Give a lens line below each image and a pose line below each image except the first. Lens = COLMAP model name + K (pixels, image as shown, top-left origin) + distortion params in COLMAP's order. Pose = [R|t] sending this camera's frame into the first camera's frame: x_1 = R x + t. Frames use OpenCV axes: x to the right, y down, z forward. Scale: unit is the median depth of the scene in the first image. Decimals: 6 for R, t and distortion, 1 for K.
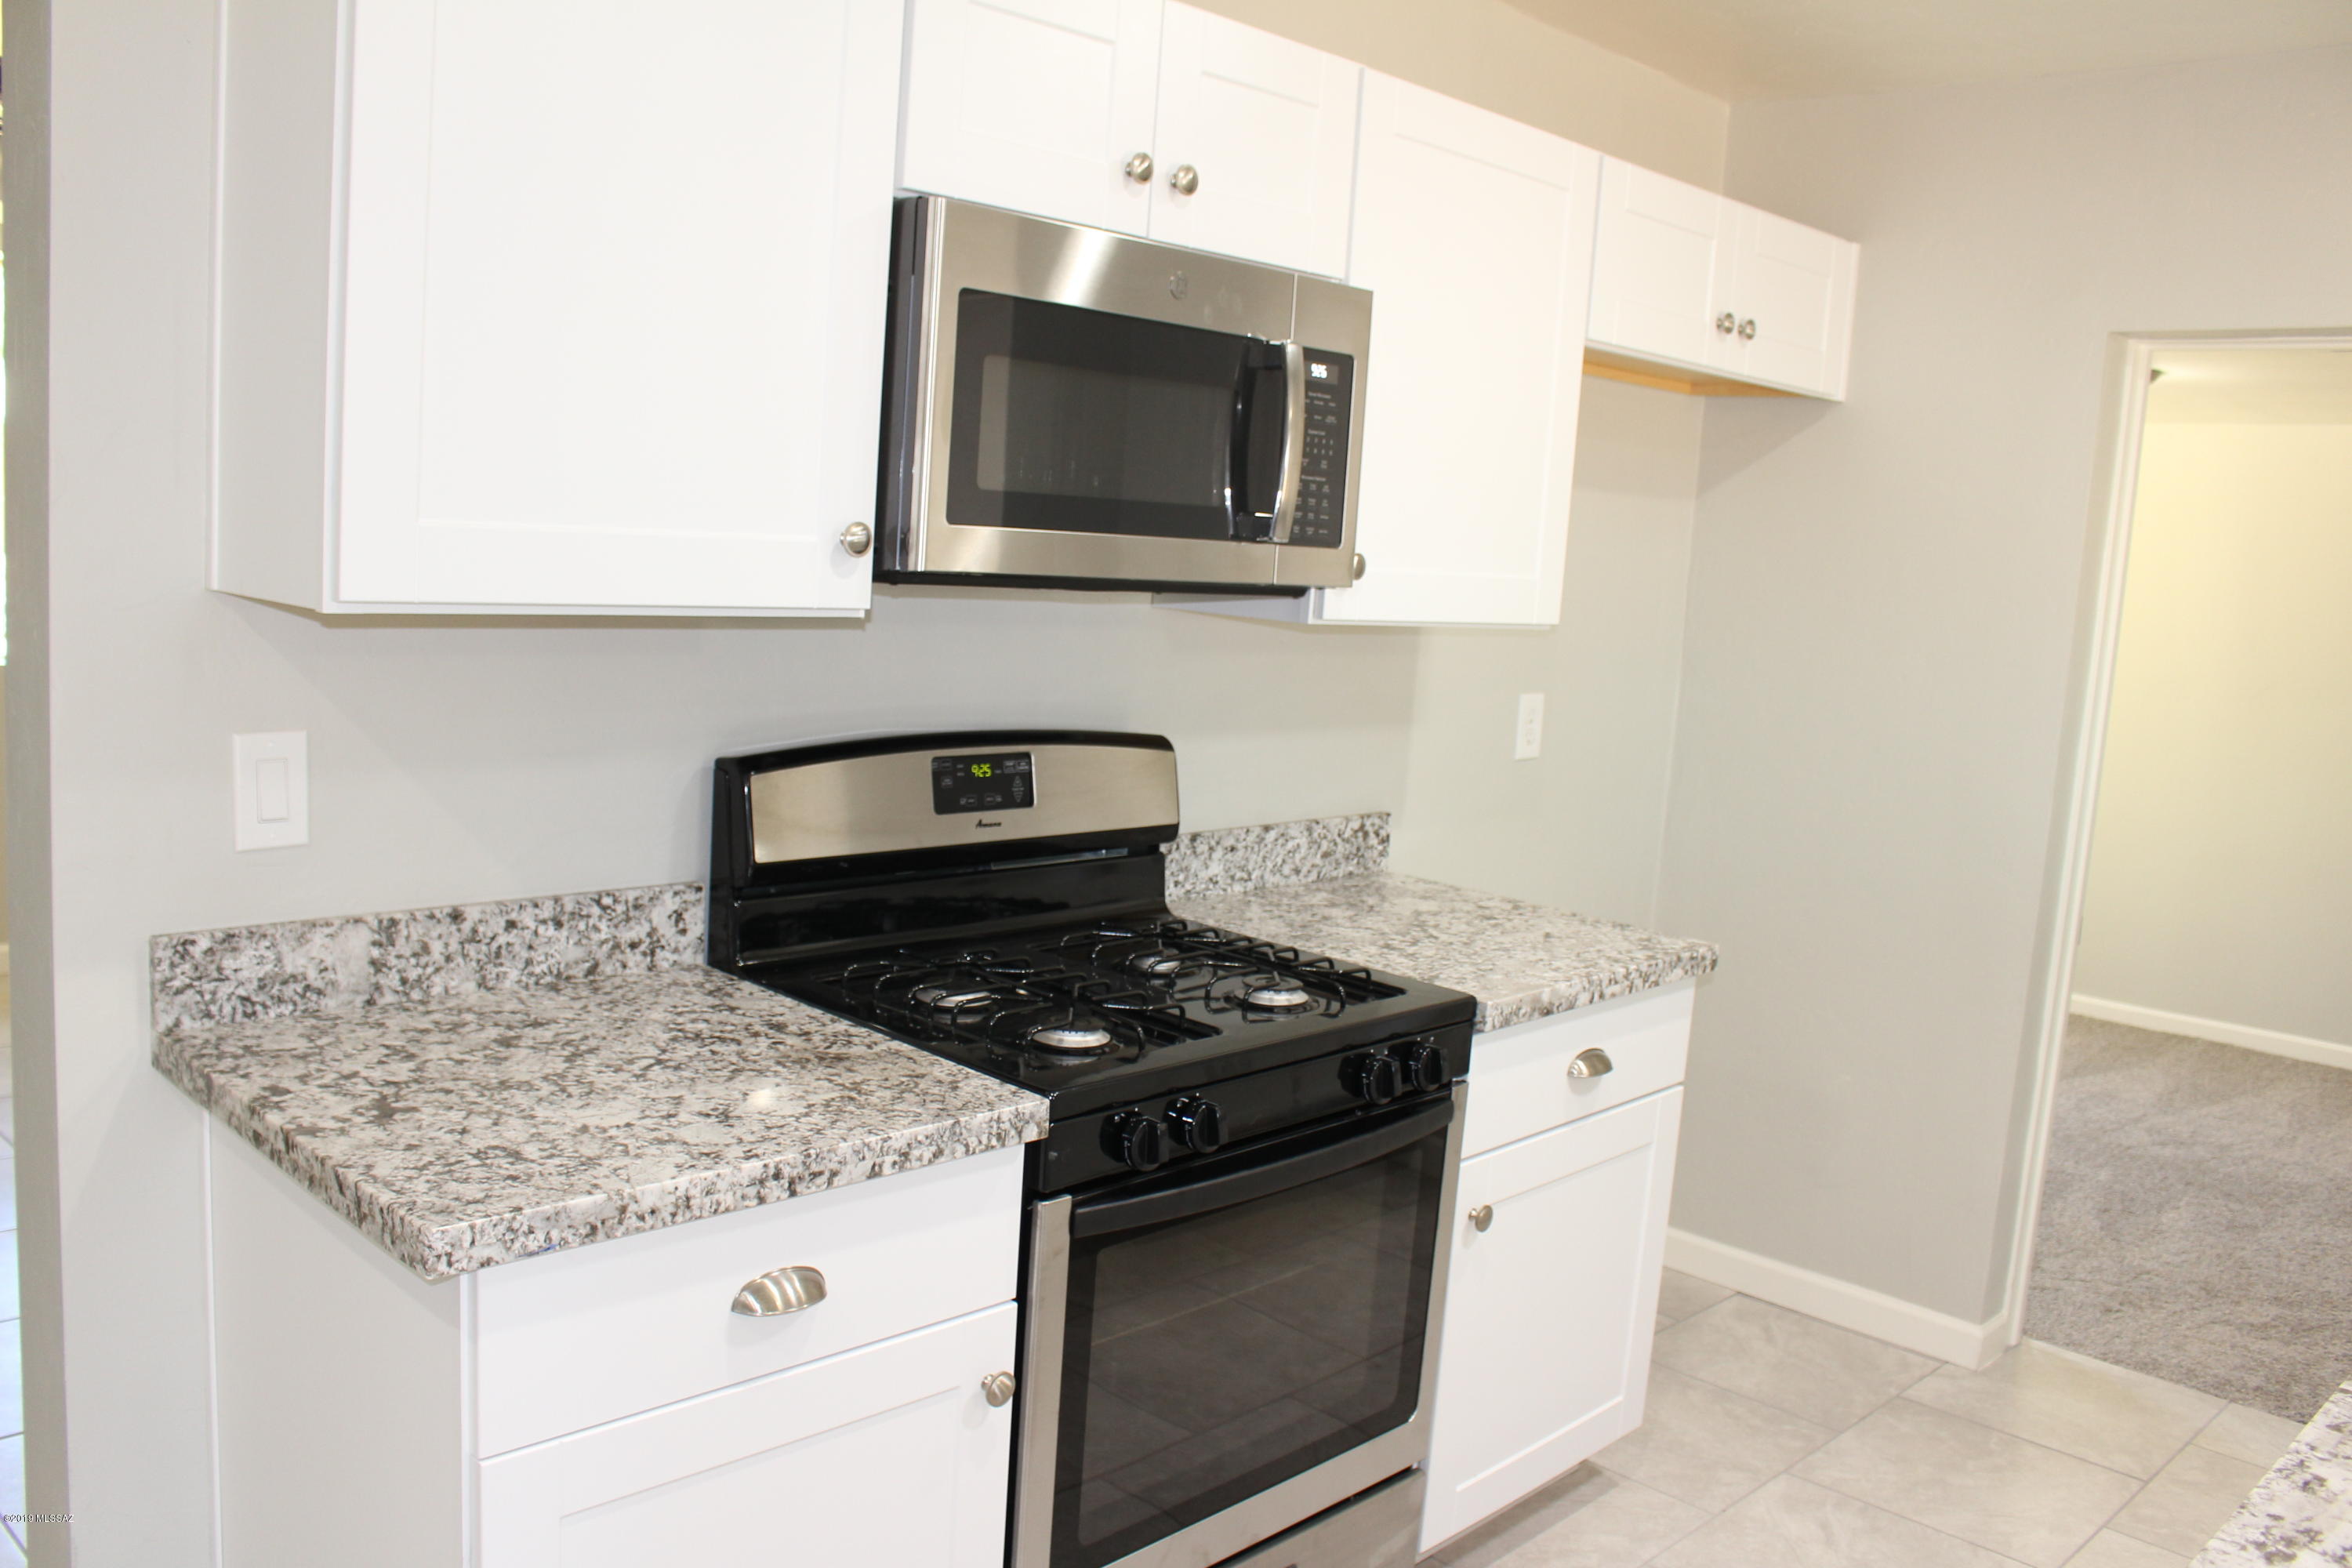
lens RADIAL K [[1946.7, 0, 1176.0], [0, 1946.7, 784.0], [0, 0, 1]] dist [-0.169950, 0.196518]
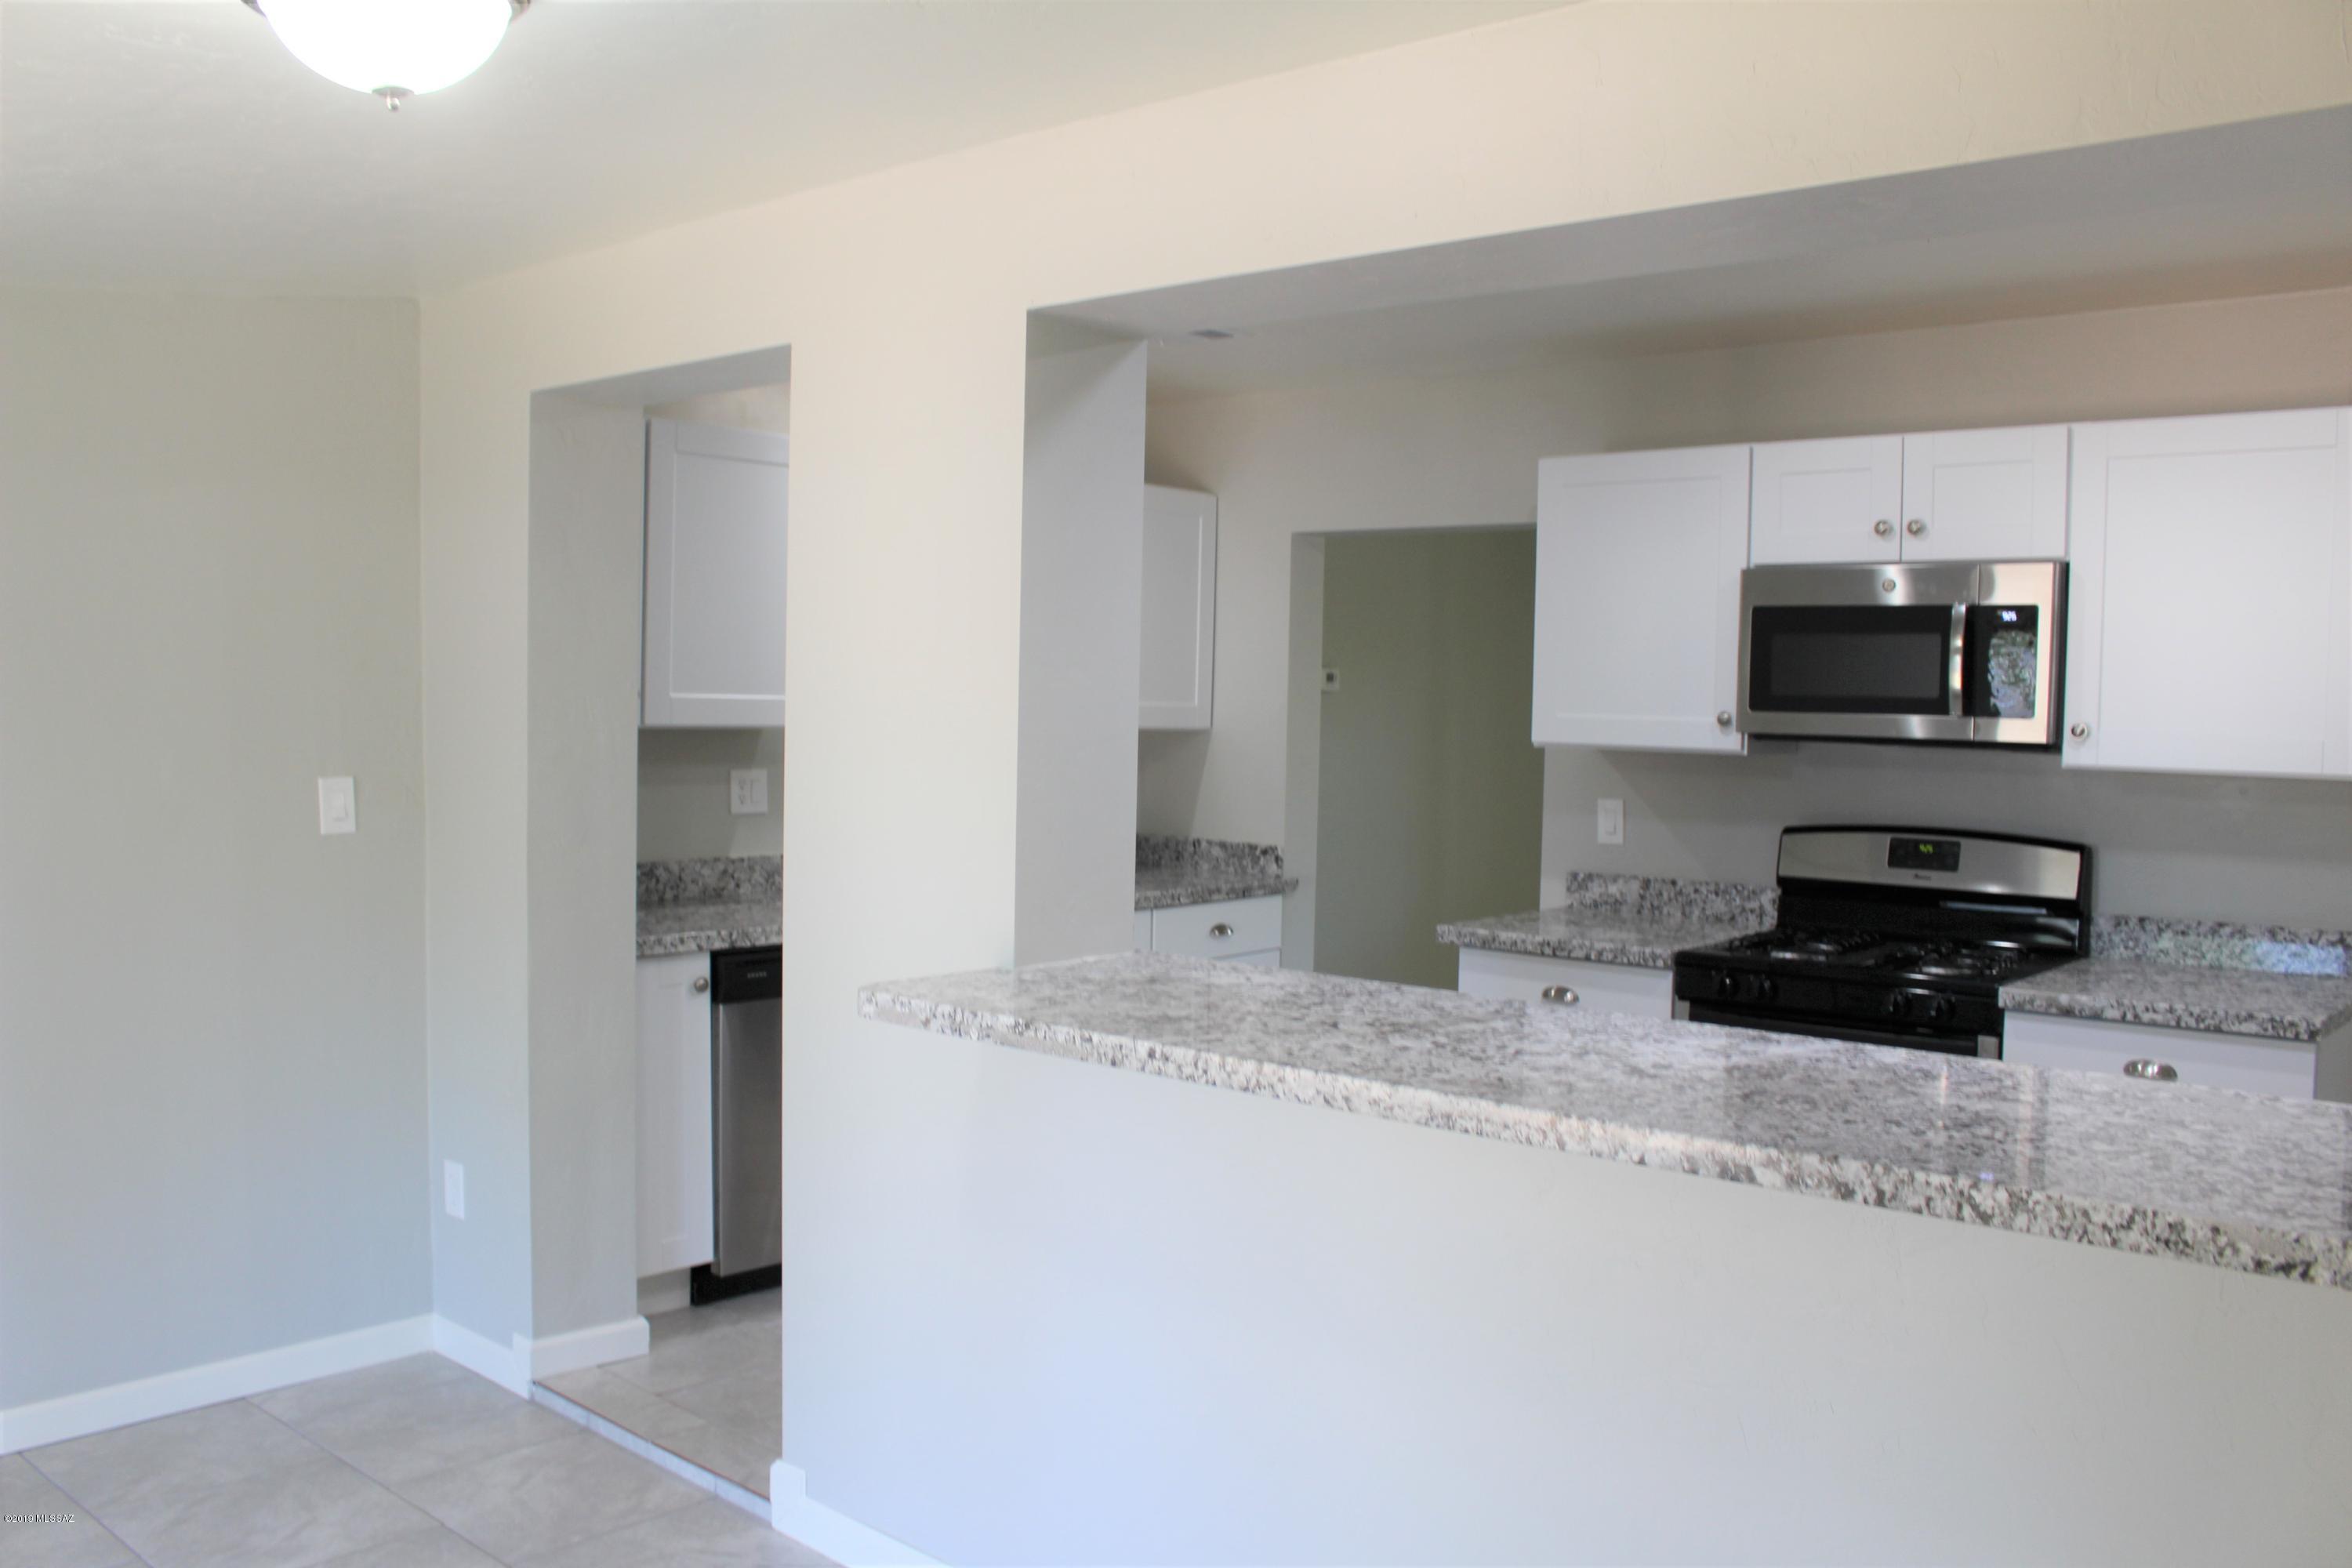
lens RADIAL K [[1946.7, 0, 1176.0], [0, 1946.7, 784.0], [0, 0, 1]] dist [-0.169950, 0.196518]
pose [[0.046774, -0.014471, -0.998801, 1.647032], [-0.144538, 0.989274, -0.021101, 0.072785], [0.988393, 0.145351, 0.044181, 0.216921]]
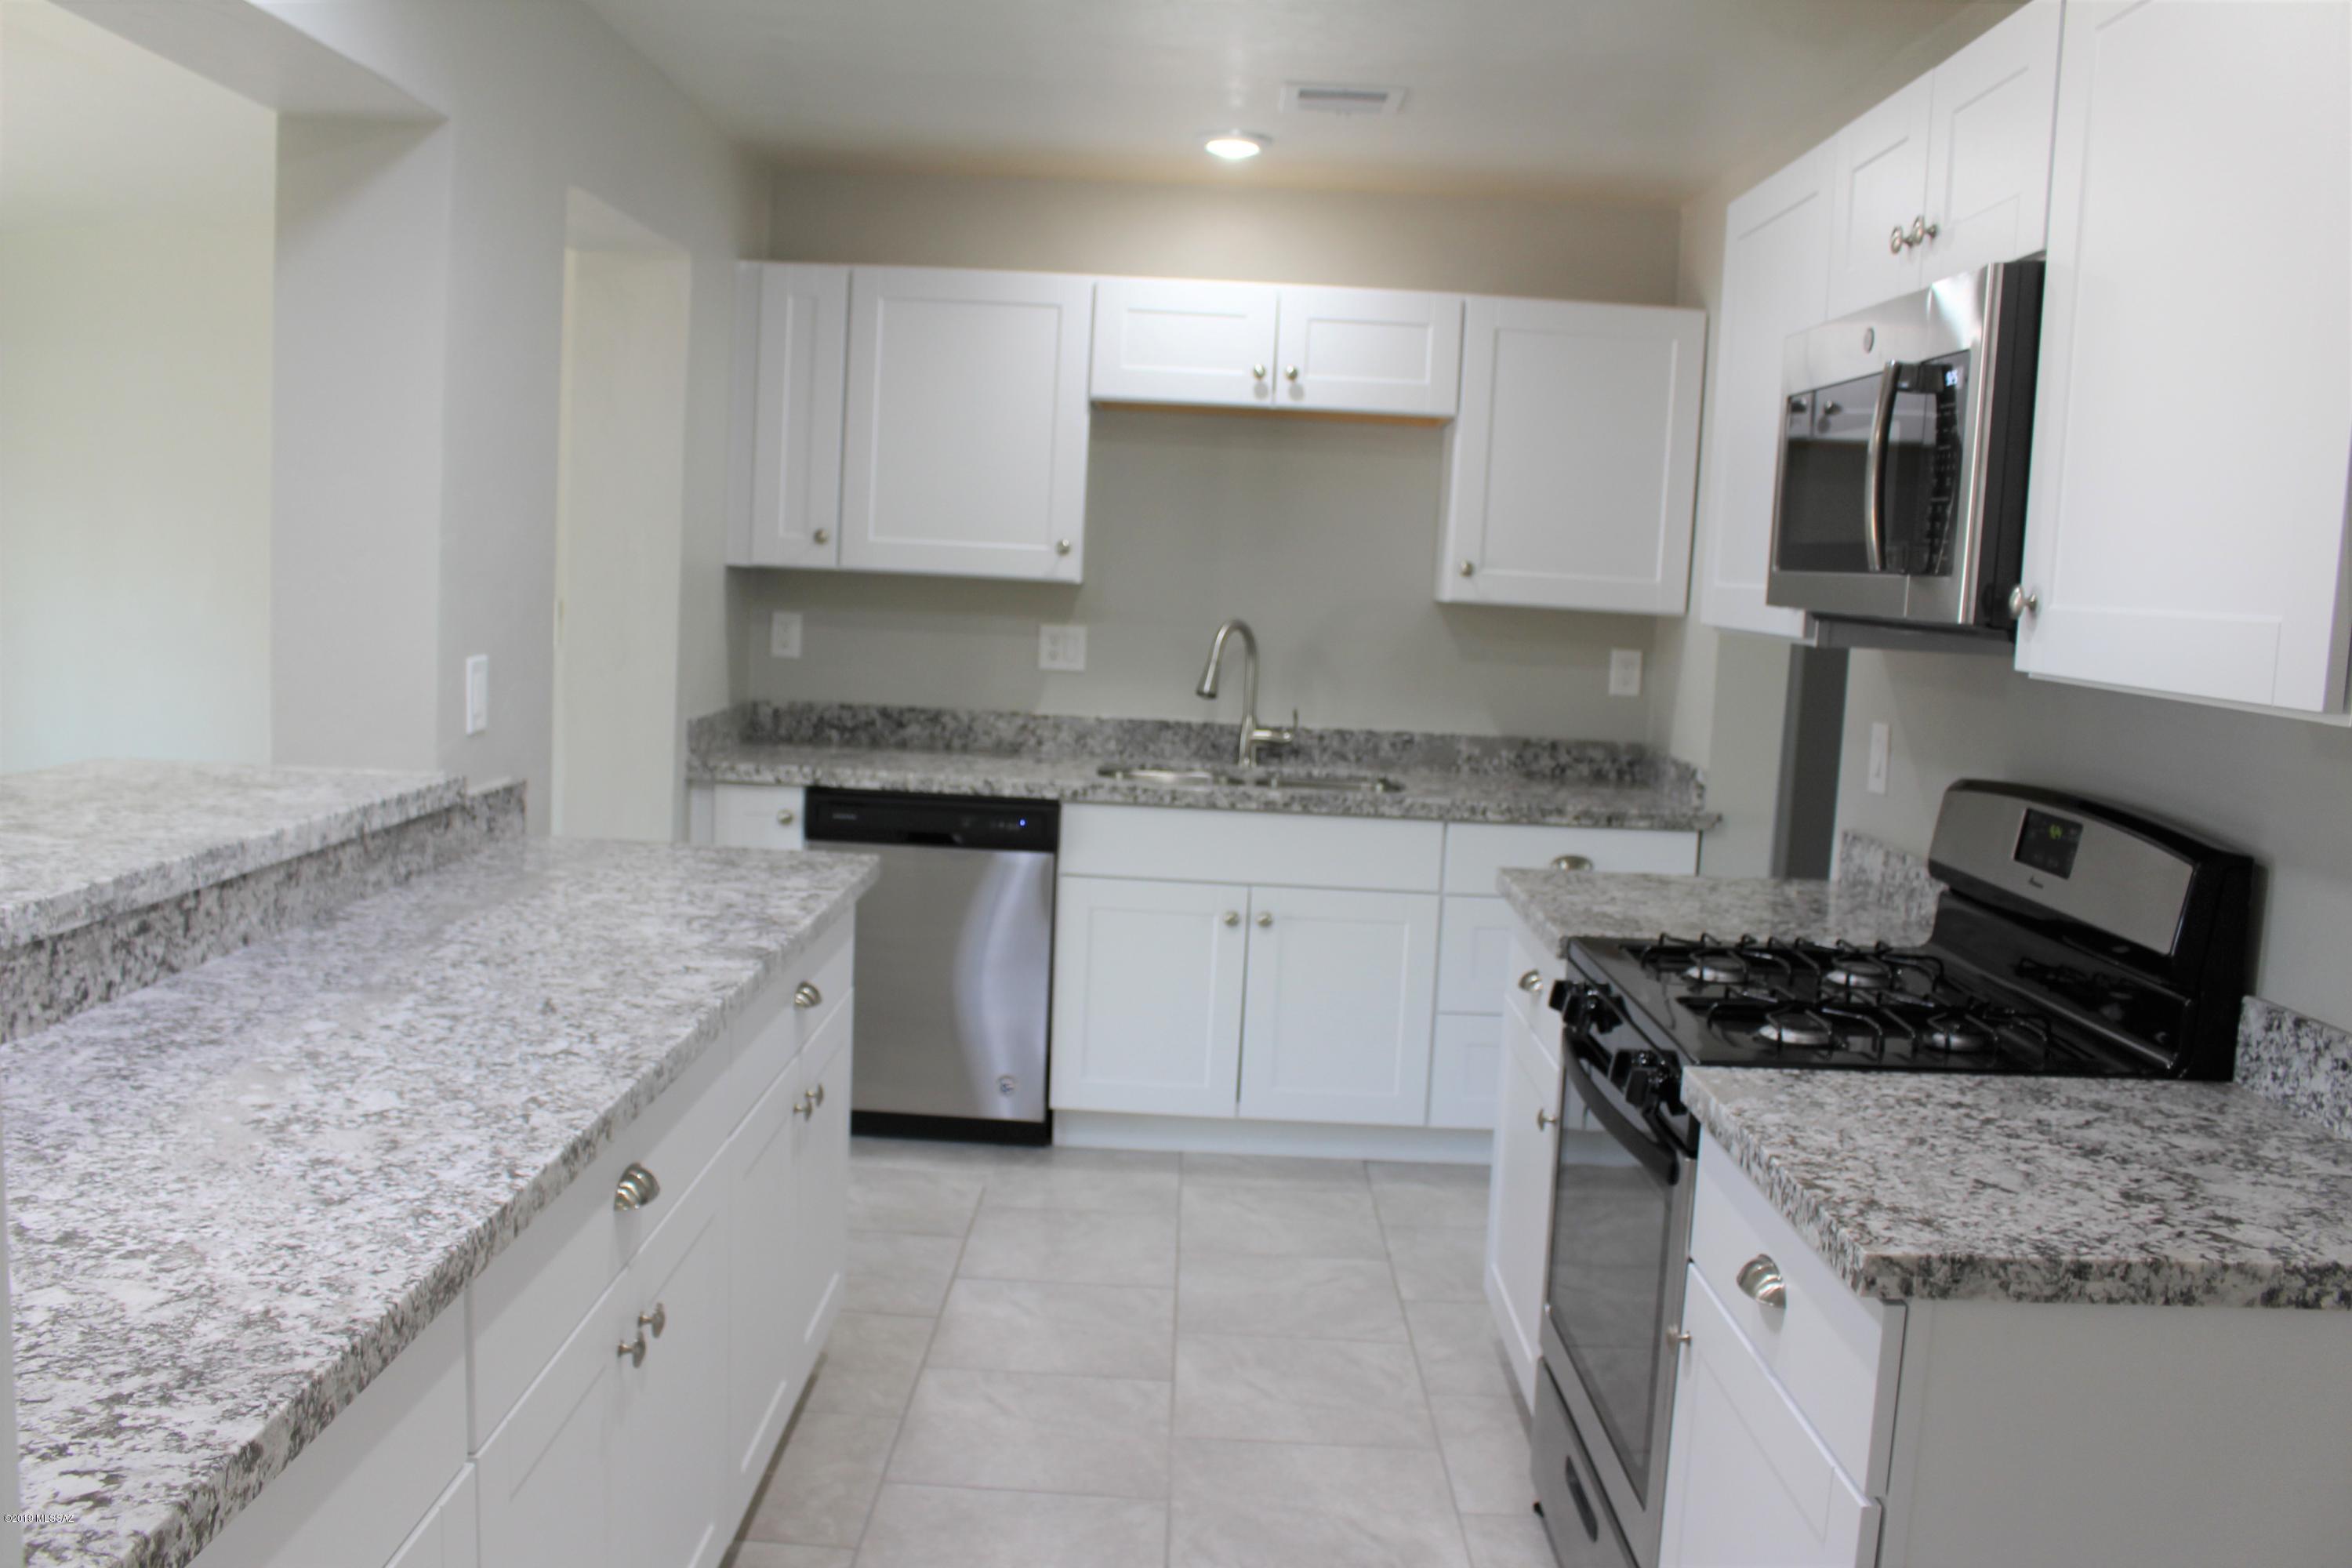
lens RADIAL K [[1946.7, 0, 1176.0], [0, 1946.7, 784.0], [0, 0, 1]] dist [-0.169950, 0.196518]
pose [[-0.722946, -0.017967, -0.690670, 0.885033], [-0.179838, 0.970097, 0.163006, -0.106776], [0.667088, 0.242053, -0.704559, 1.371563]]
